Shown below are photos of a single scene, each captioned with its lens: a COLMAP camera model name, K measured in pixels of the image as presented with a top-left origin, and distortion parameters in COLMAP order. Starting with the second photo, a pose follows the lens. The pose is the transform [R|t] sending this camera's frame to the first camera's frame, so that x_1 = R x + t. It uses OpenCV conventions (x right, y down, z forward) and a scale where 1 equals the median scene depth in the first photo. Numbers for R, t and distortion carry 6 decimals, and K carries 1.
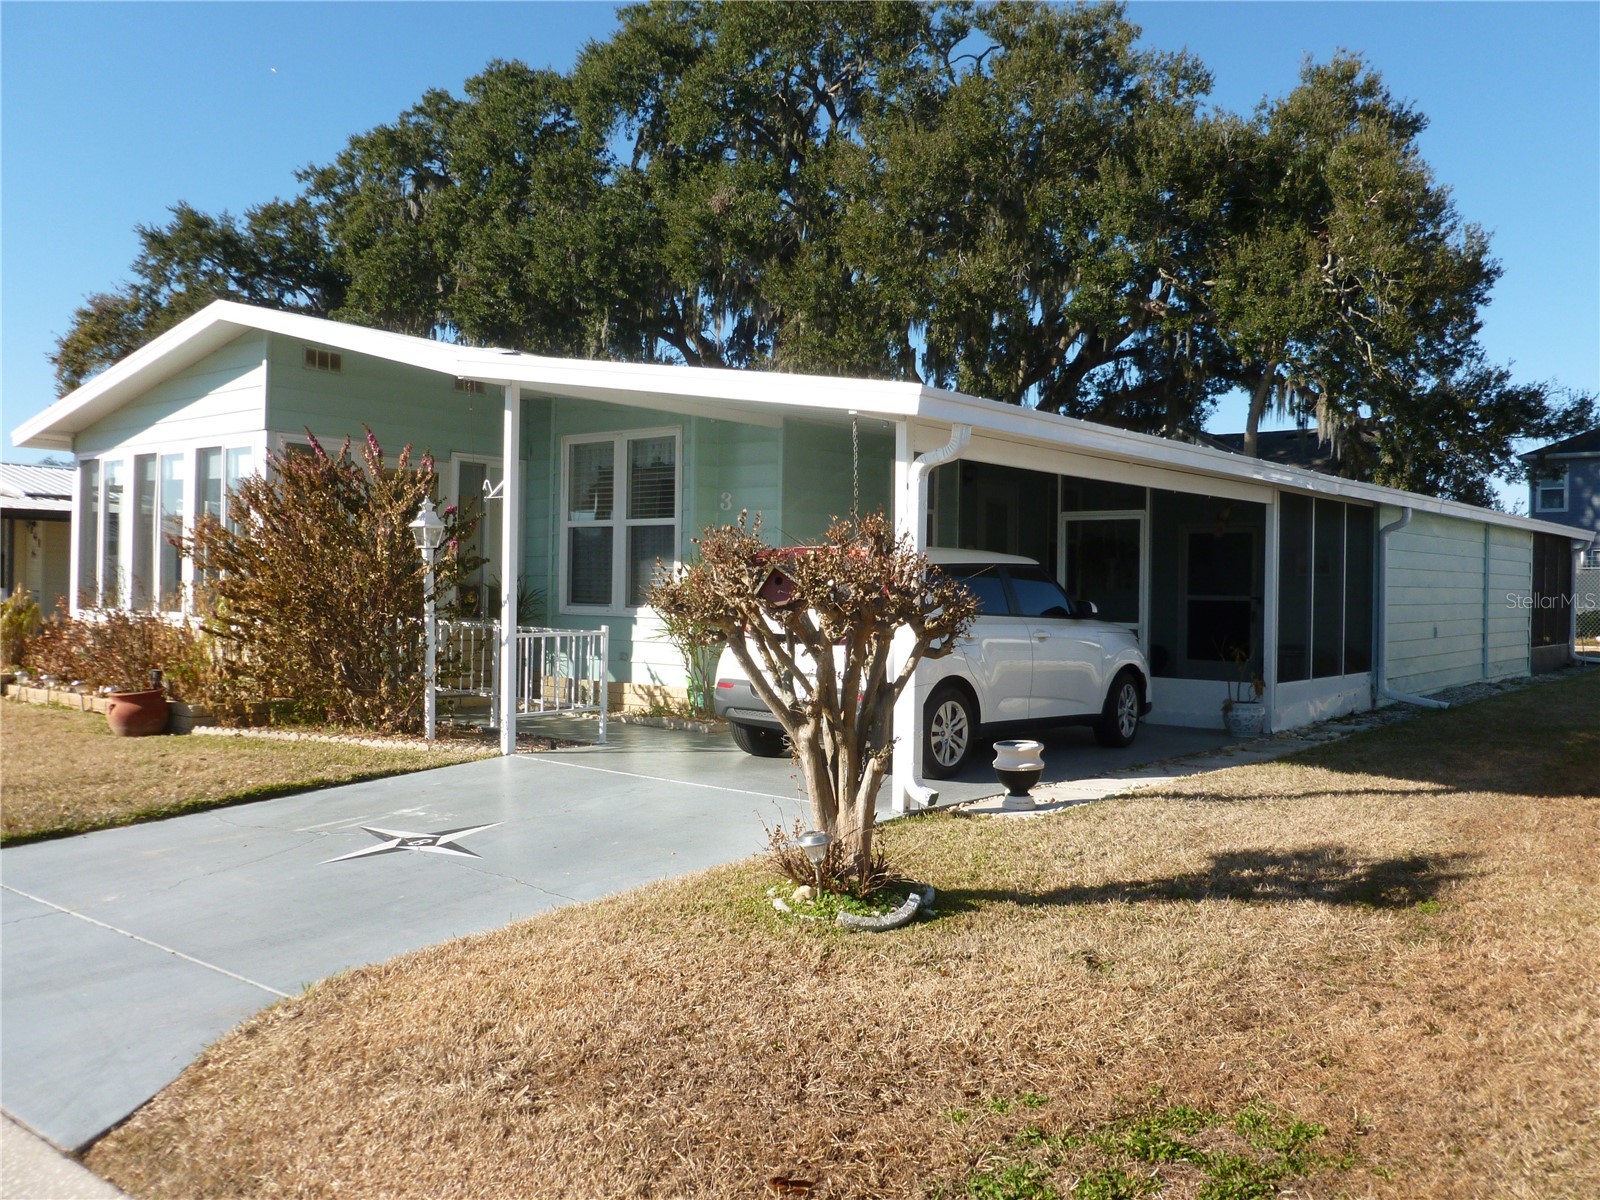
lens RADIAL K [[1344.4, 0, 812.0], [0, 1344.4, 591.7], [0, 0, 1]] dist [-0.024002, -0.003680]
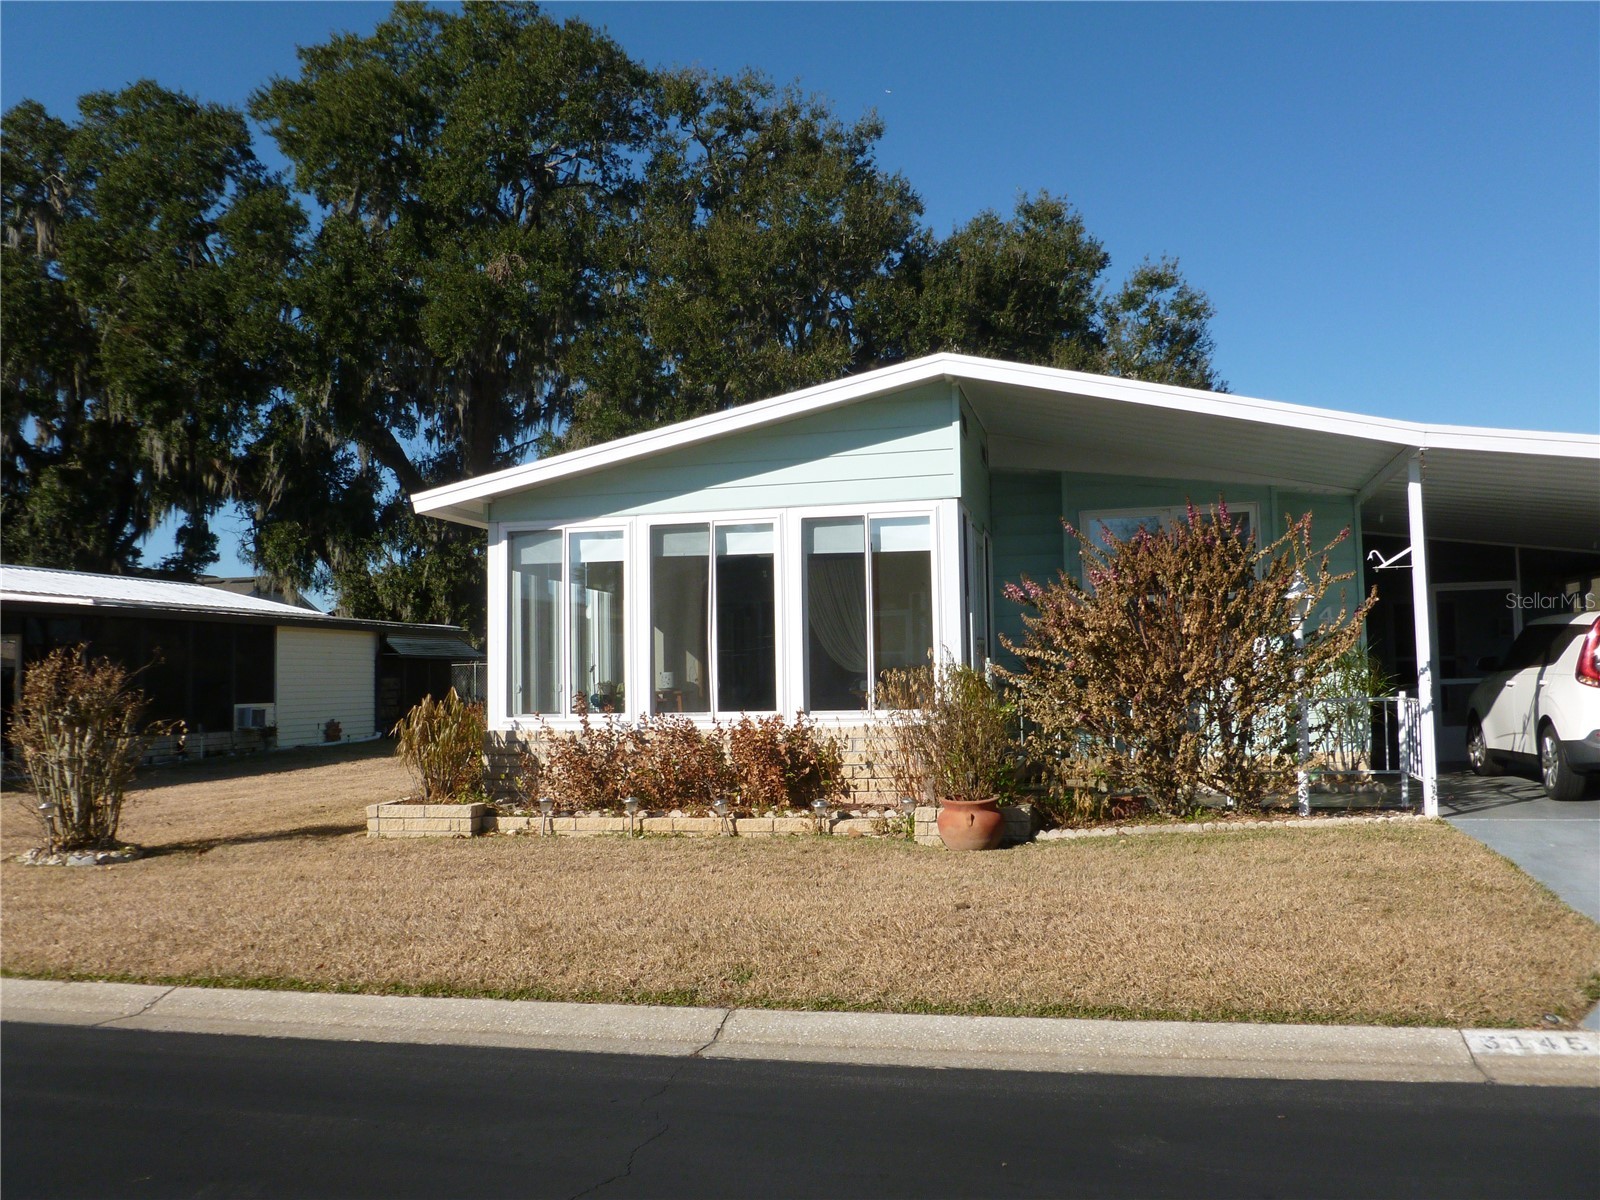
lens RADIAL K [[1269.3, 0, 800.0], [0, 1269.3, 600.0], [0, 0, 1]] dist [0.048315, -0.001194]
pose [[0.896328, -0.025264, 0.442672, -0.787051], [0.047072, 0.998155, -0.038345, -0.021655], [-0.440886, 0.055207, 0.895864, 0.251406]]
